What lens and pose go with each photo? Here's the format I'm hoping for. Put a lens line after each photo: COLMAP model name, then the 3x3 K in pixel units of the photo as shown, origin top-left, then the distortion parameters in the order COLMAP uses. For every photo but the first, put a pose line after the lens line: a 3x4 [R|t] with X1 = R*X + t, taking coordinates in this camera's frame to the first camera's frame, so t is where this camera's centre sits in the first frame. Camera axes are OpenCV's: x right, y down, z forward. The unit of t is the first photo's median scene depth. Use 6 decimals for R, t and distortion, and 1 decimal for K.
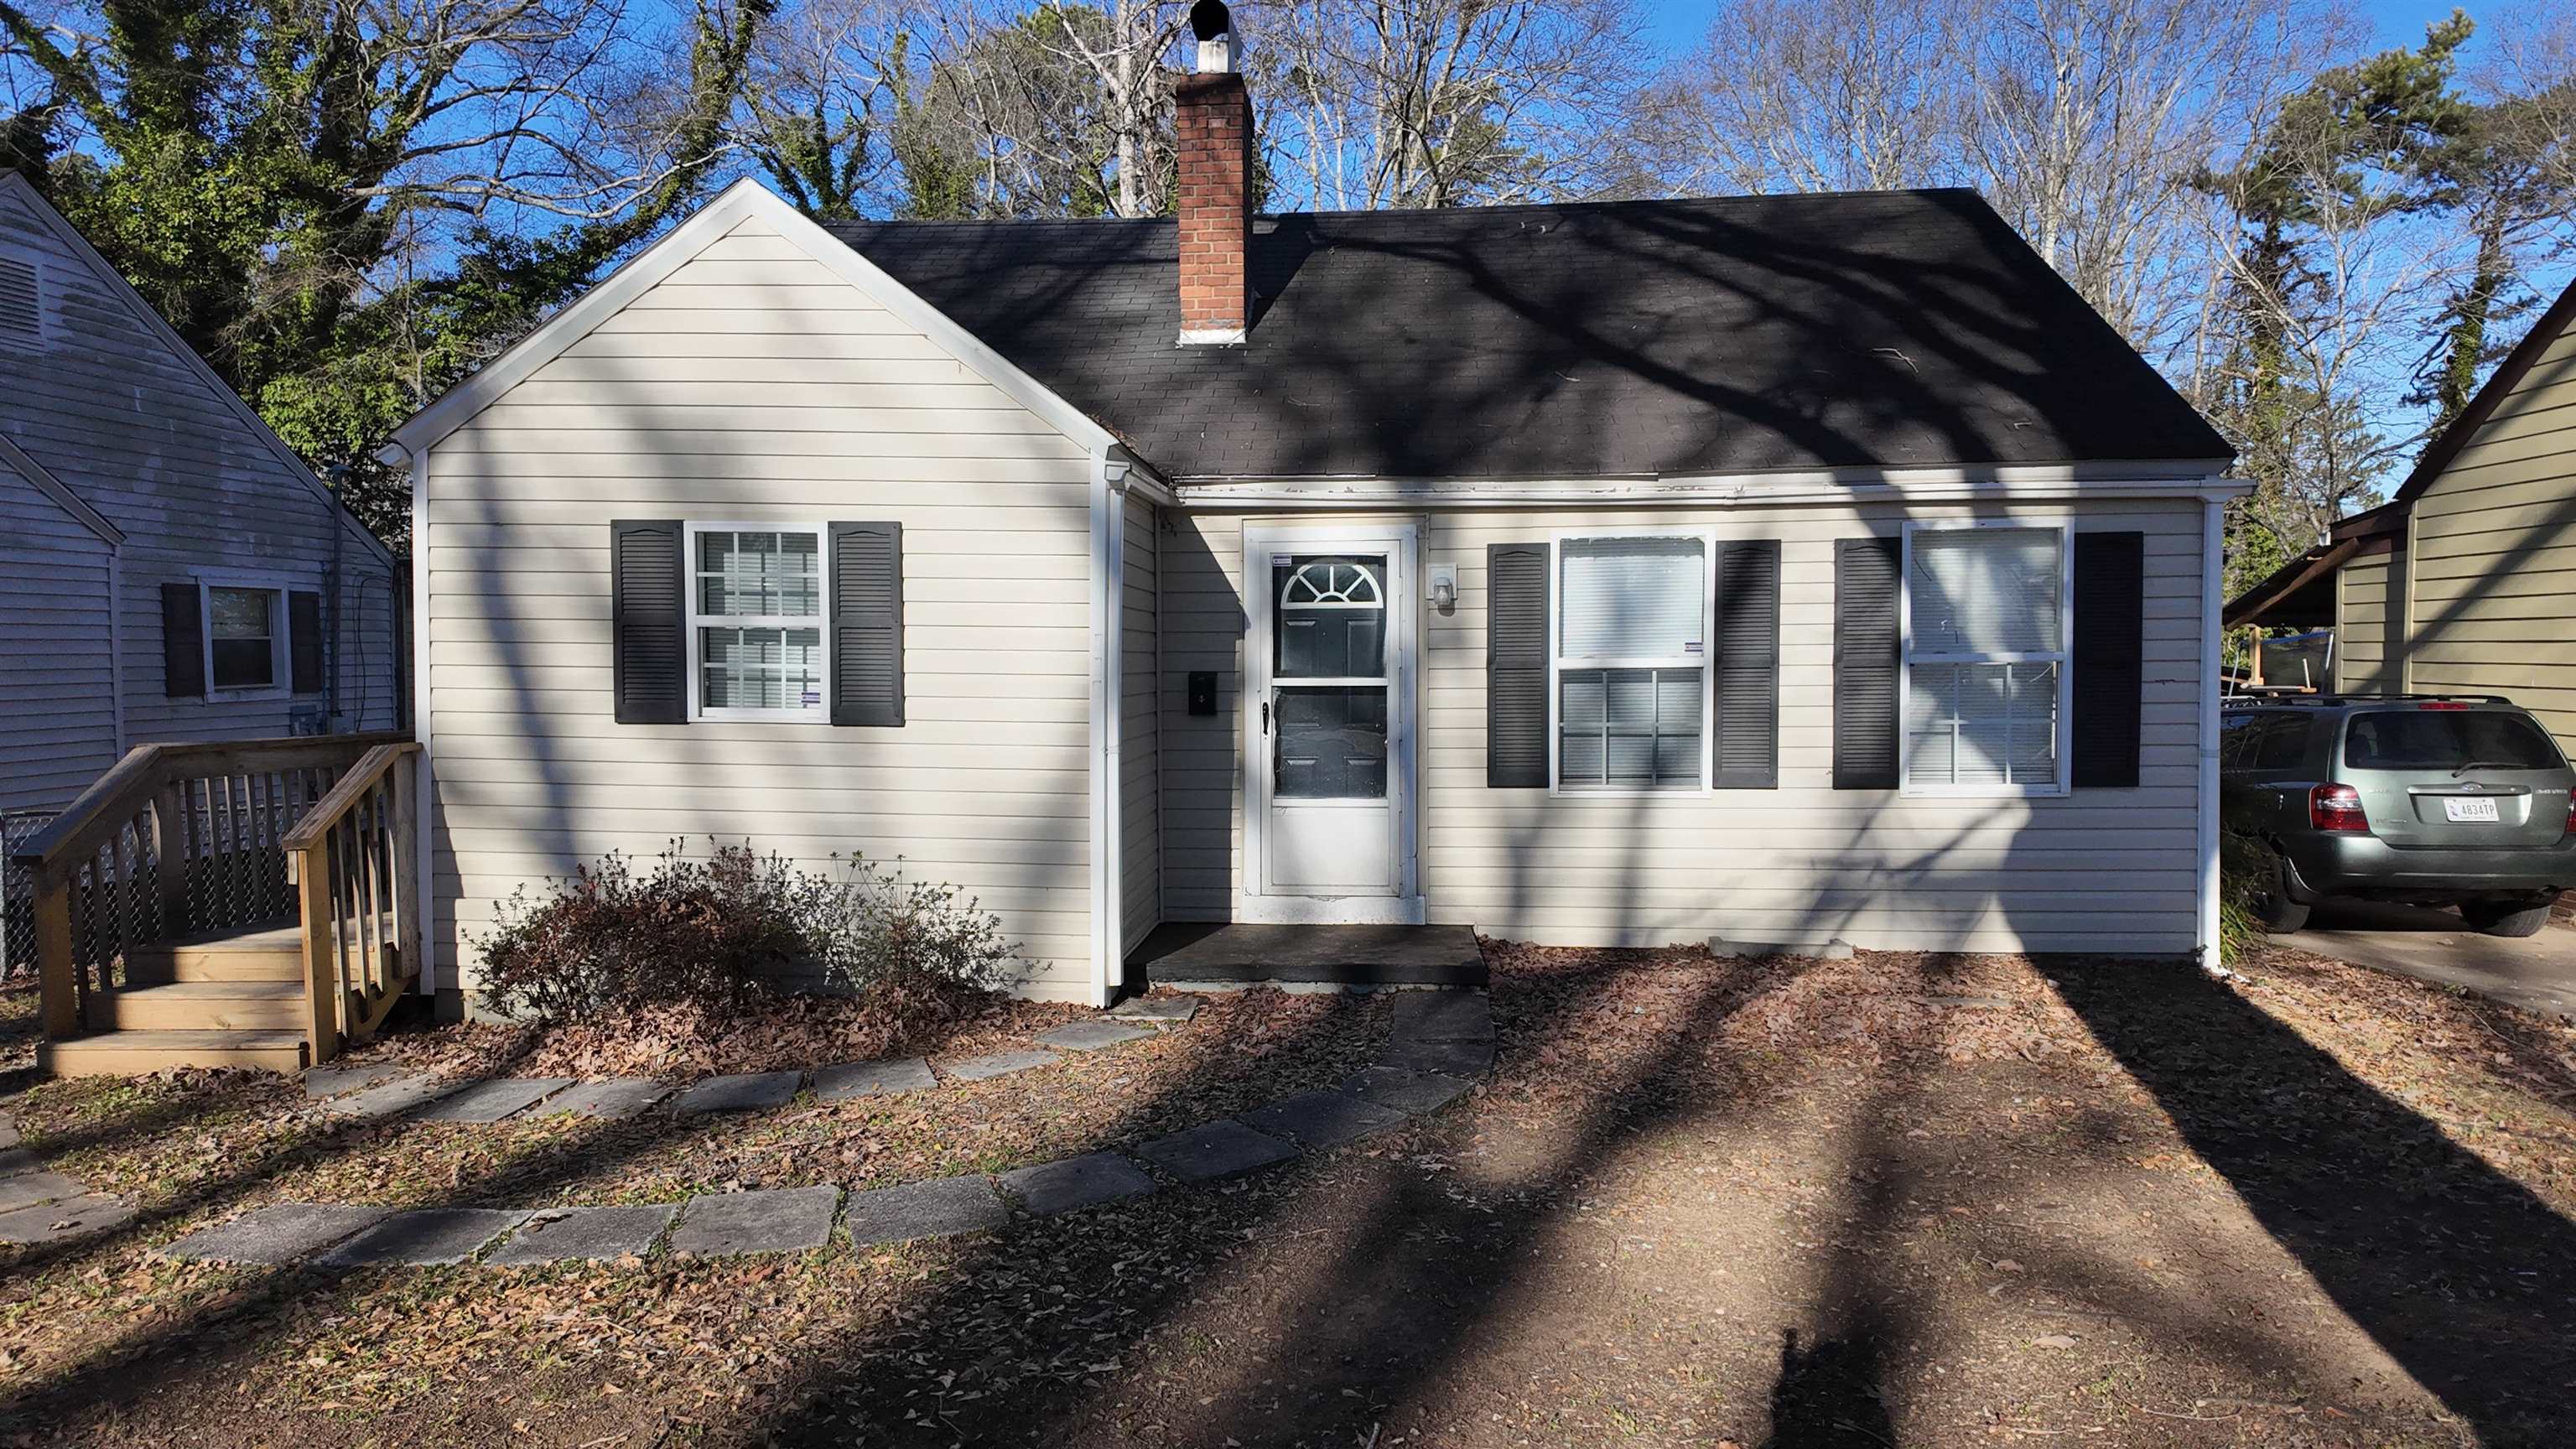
lens RADIAL K [[1519.8, 0, 1320.8], [0, 1519.8, 710.0], [0, 0, 1]] dist [0.018379, -0.002268]
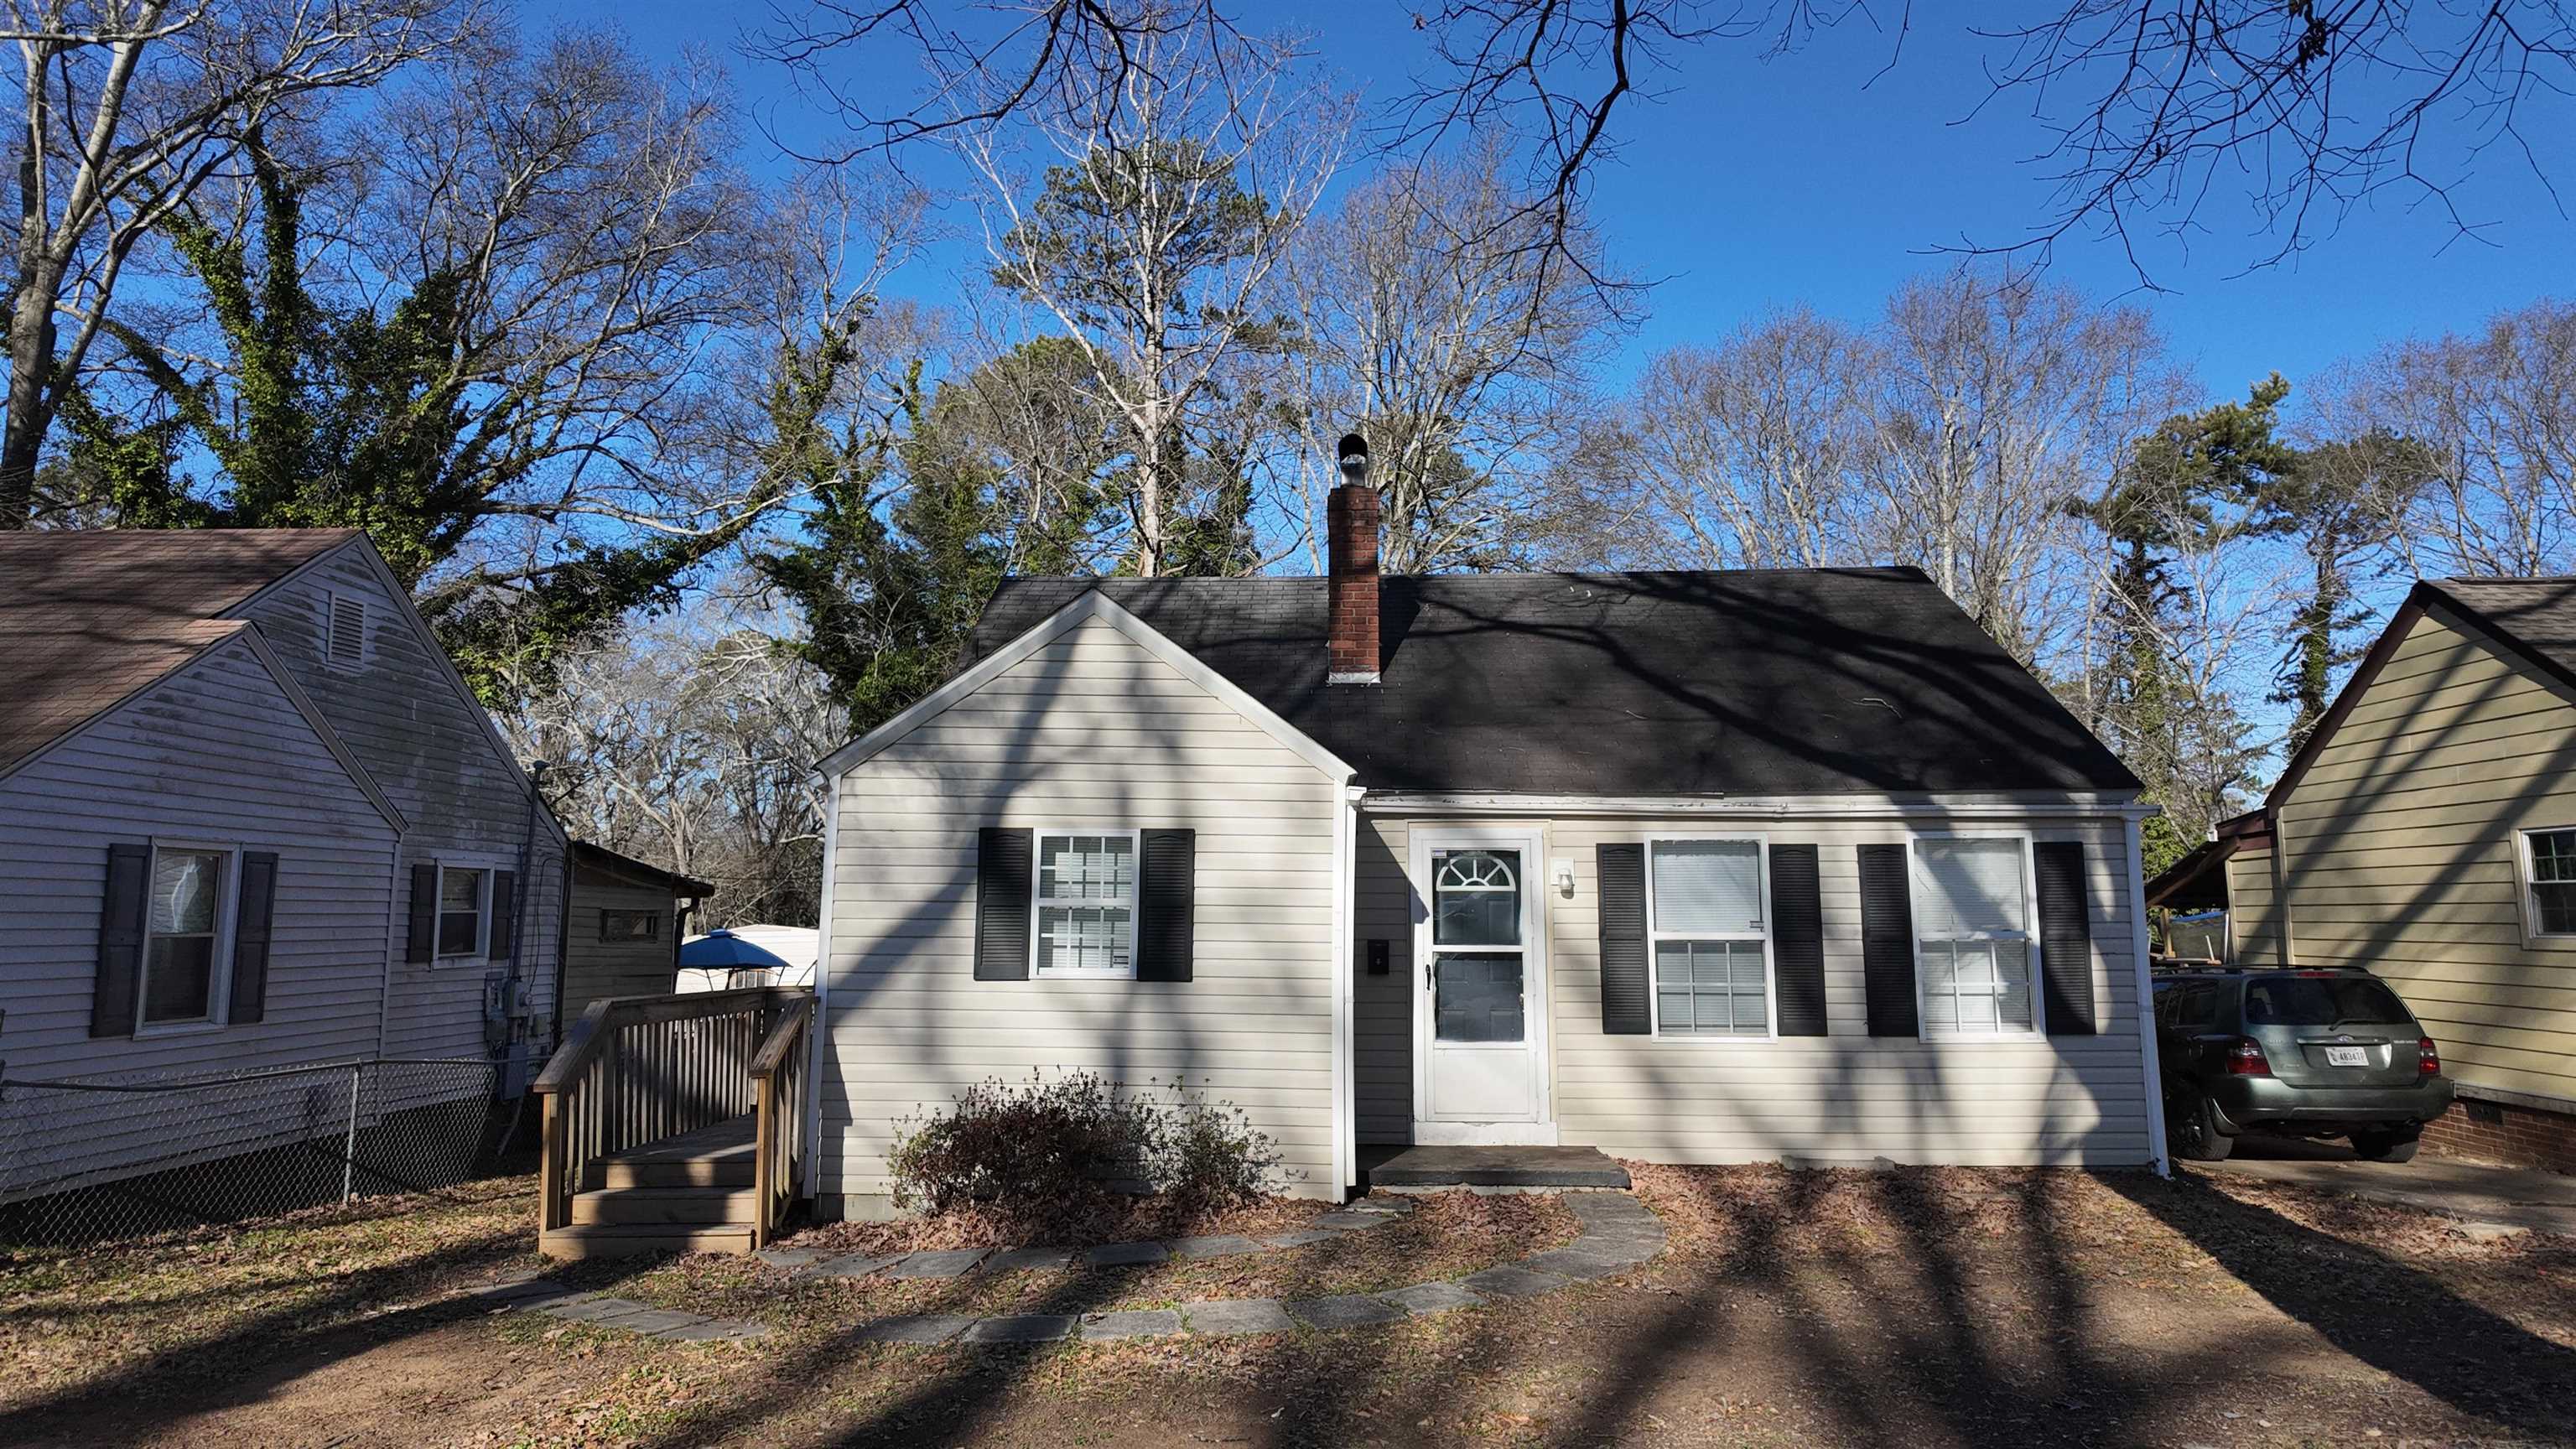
lens RADIAL K [[1519.8, 0, 1320.8], [0, 1519.8, 710.0], [0, 0, 1]] dist [0.018379, -0.002268]
pose [[0.998701, 0.010168, 0.049922, -0.110505], [-0.001213, 0.984351, -0.176216, 0.004888], [-0.050933, 0.175927, 0.983085, -0.170279]]
